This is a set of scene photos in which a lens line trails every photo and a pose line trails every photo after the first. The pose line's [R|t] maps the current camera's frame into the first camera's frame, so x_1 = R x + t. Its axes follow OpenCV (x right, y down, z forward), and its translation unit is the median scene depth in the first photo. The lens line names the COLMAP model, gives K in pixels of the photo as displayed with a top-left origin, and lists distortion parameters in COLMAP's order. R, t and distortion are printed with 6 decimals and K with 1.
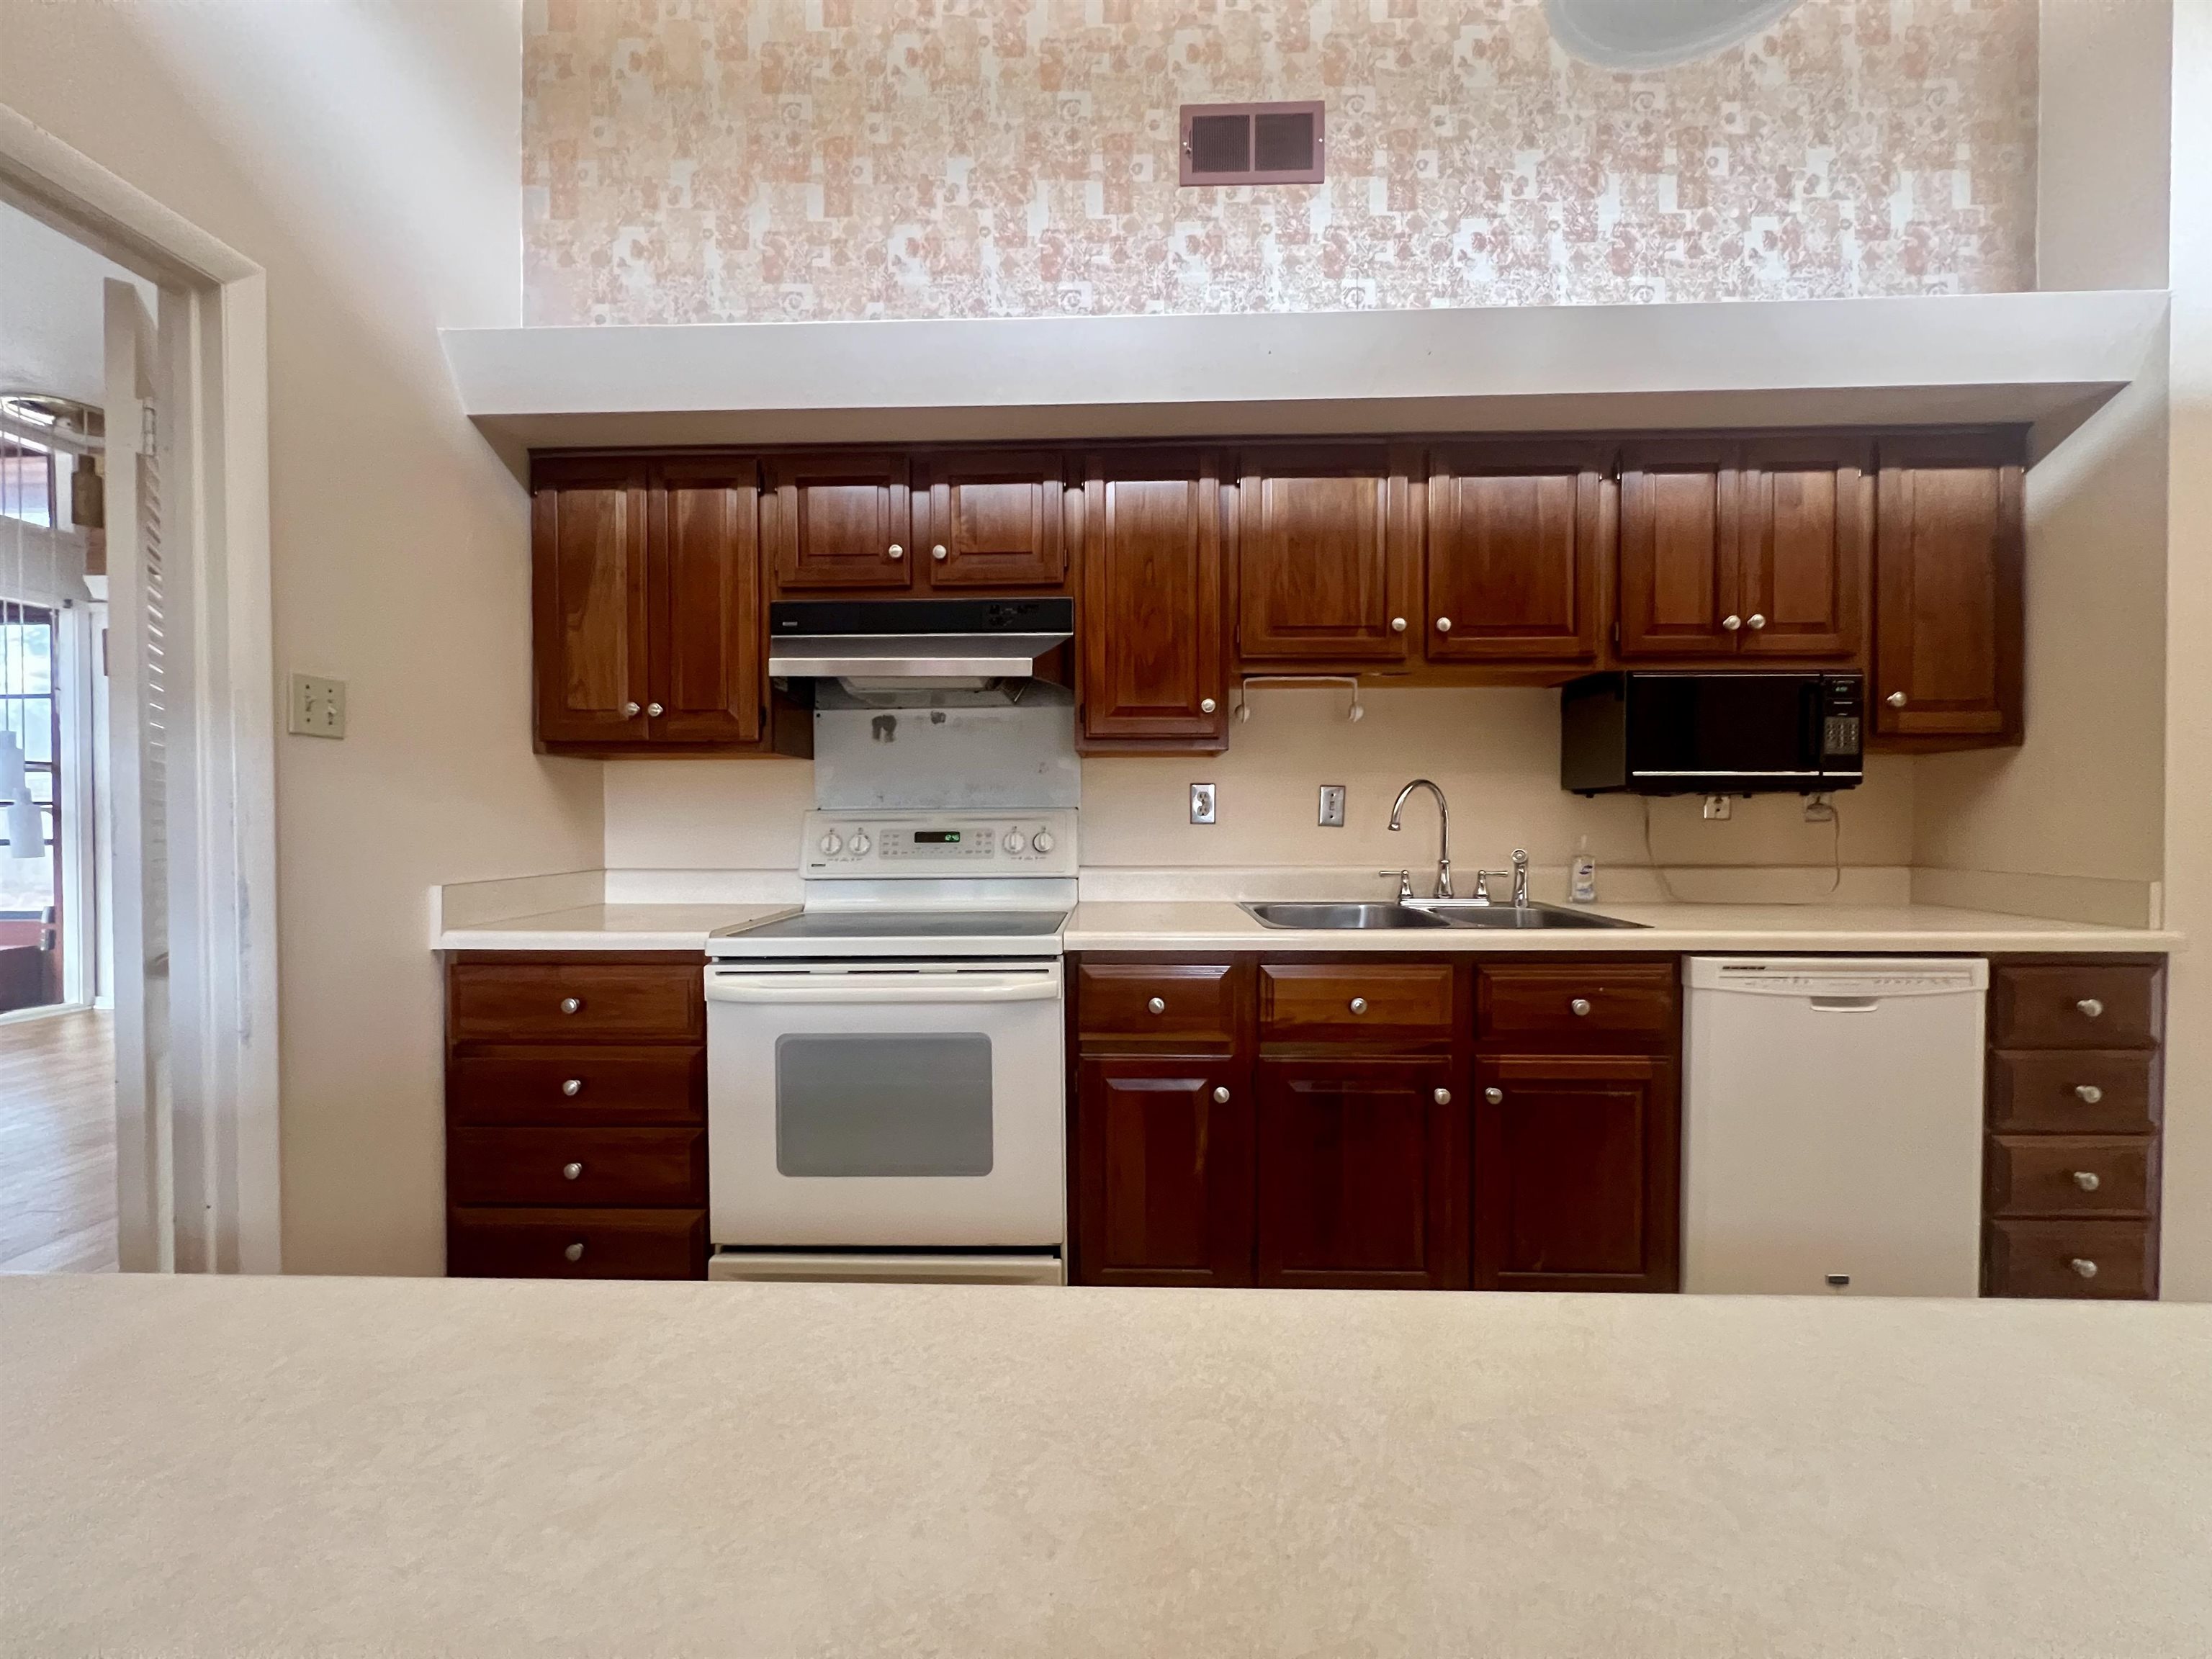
lens RADIAL K [[886.1, 0, 1099.7], [0, 886.1, 826.7], [0, 0, 1]] dist [-0.000873, 0.000318]
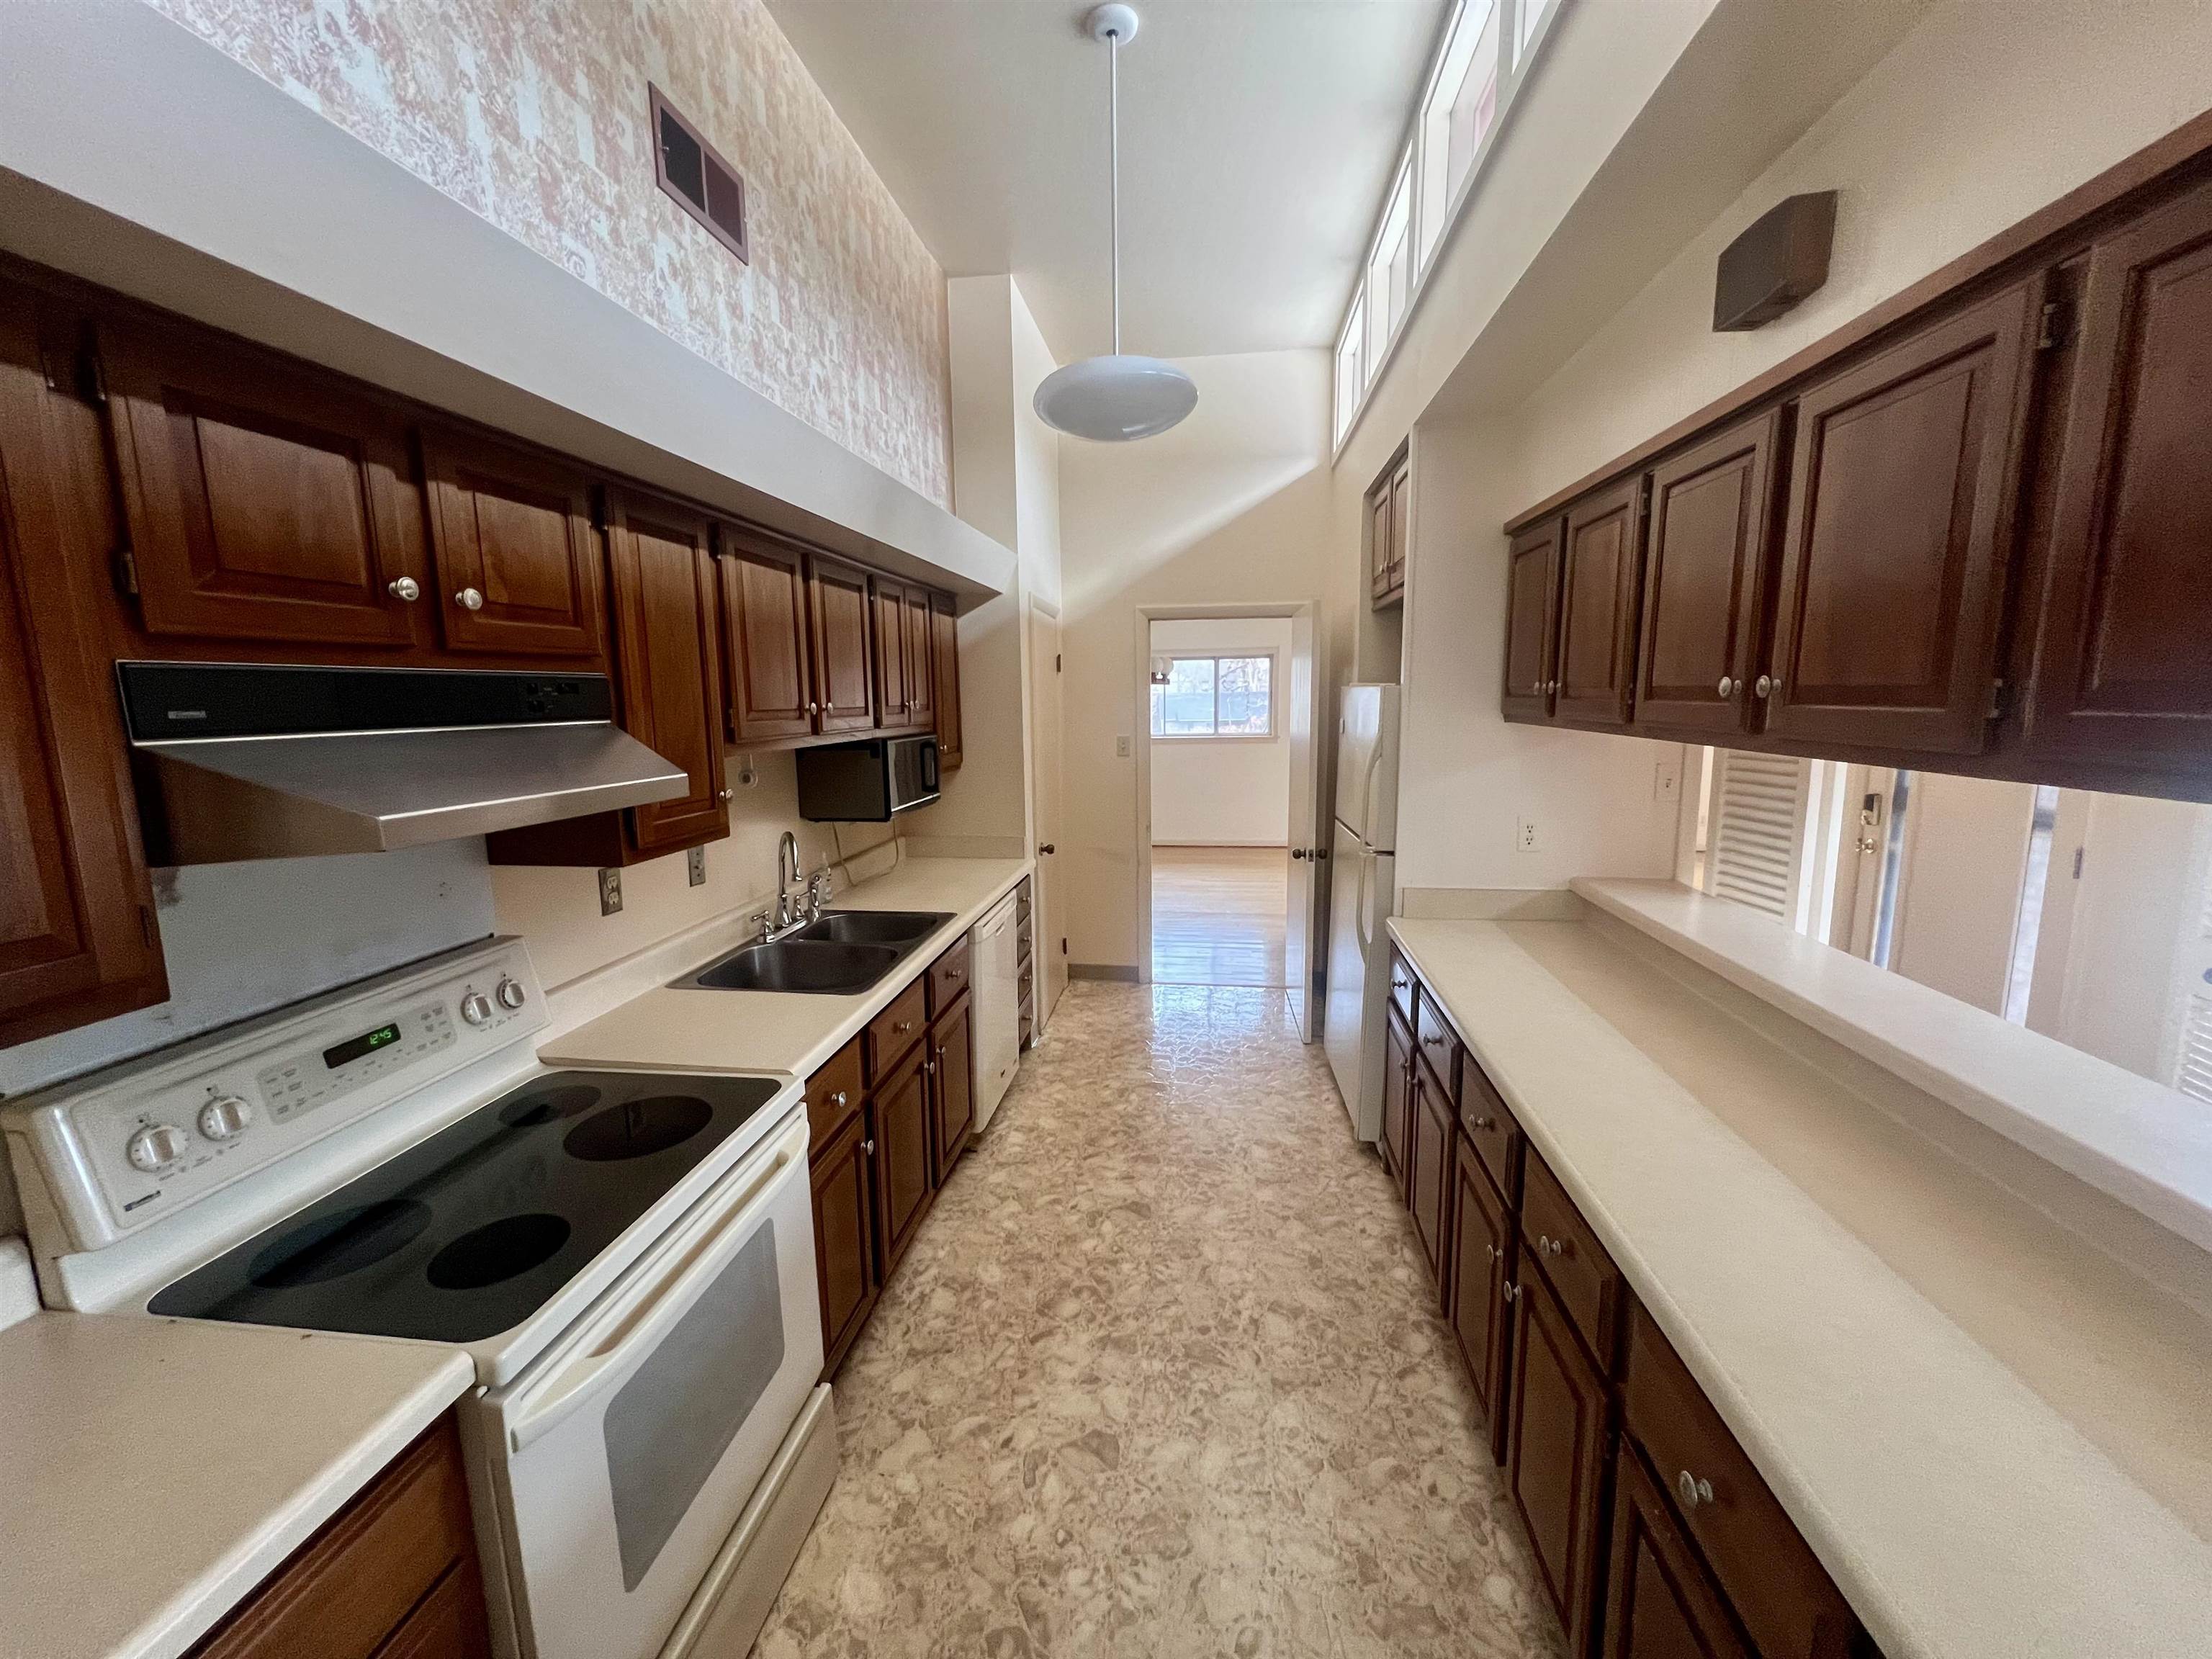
lens RADIAL K [[886.1, 0, 1104.2], [0, 886.1, 826.2], [0, 0, 1]] dist [-0.000873, 0.000318]
pose [[0.106195, -0.145600, 0.983628, -0.773502], [0.026119, 0.989288, 0.143618, -0.229812], [-0.994002, 0.010440, 0.108860, 0.489702]]
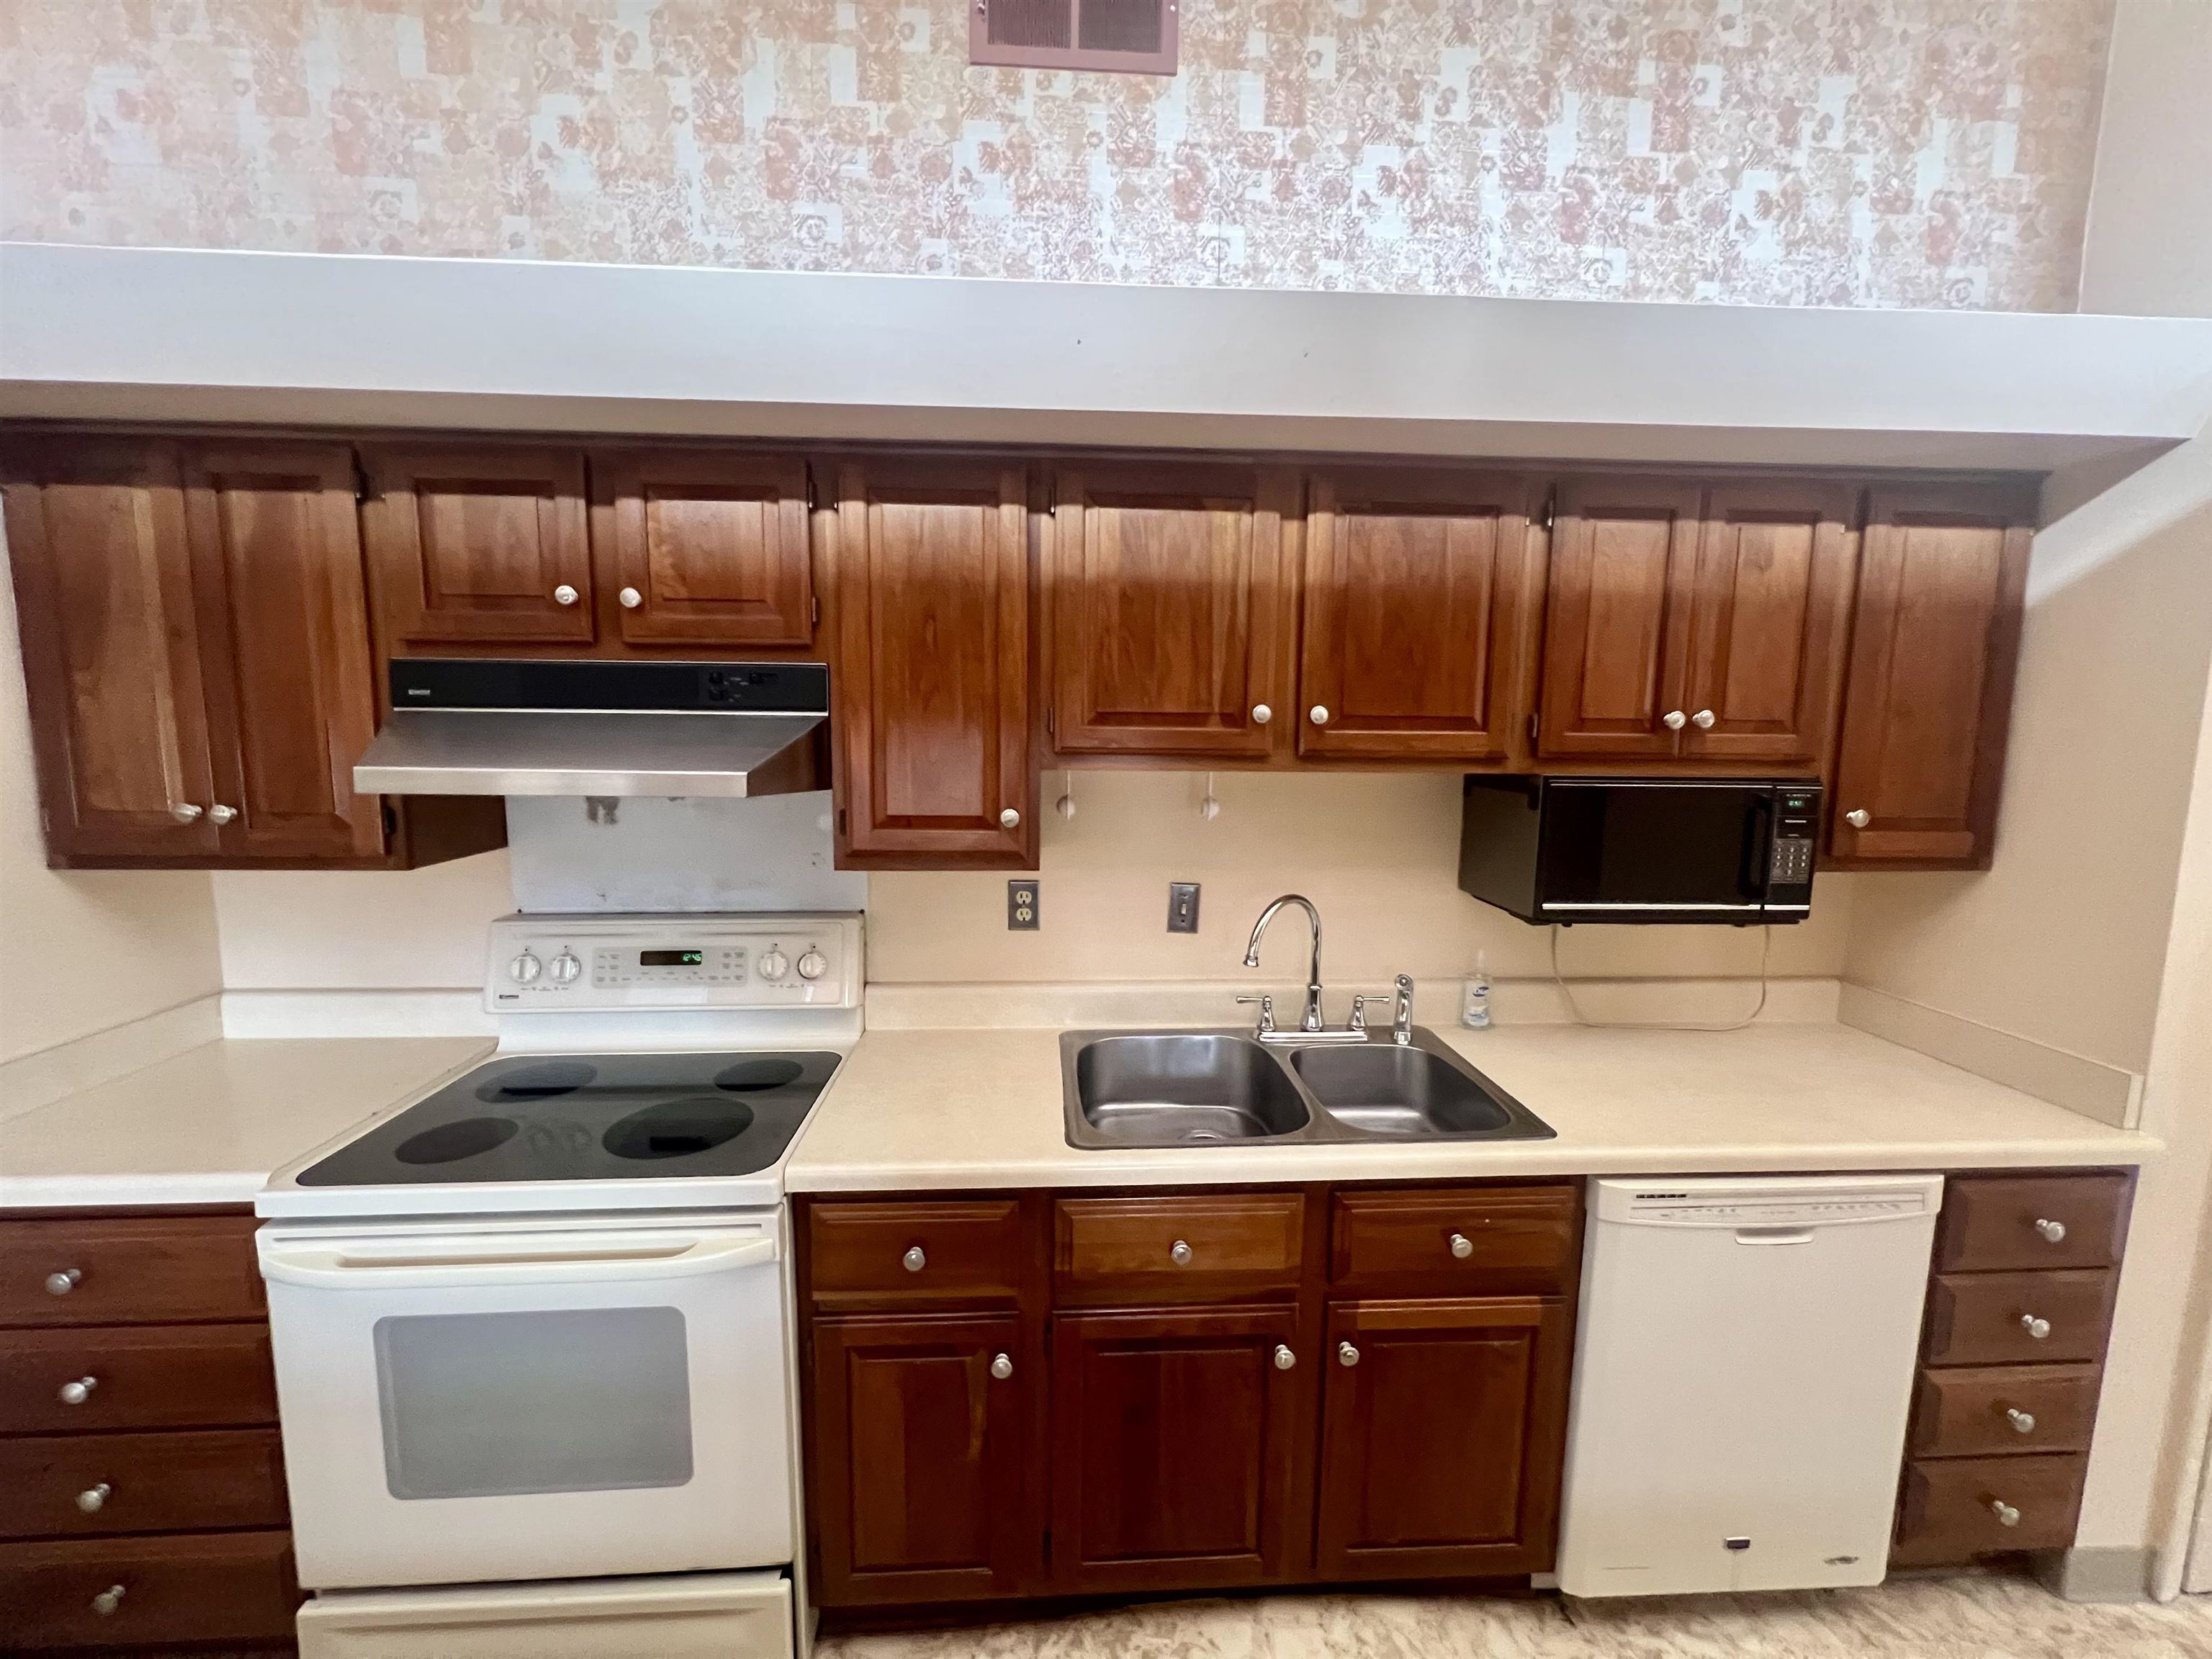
lens RADIAL K [[886.1, 0, 1101.1], [0, 886.1, 826.8], [0, 0, 1]] dist [-0.000873, 0.000318]
pose [[0.996197, 0.003261, 0.087068, 0.133319], [-0.012420, 0.994409, 0.104866, -0.207204], [-0.086239, -0.105548, 0.990668, 0.247007]]
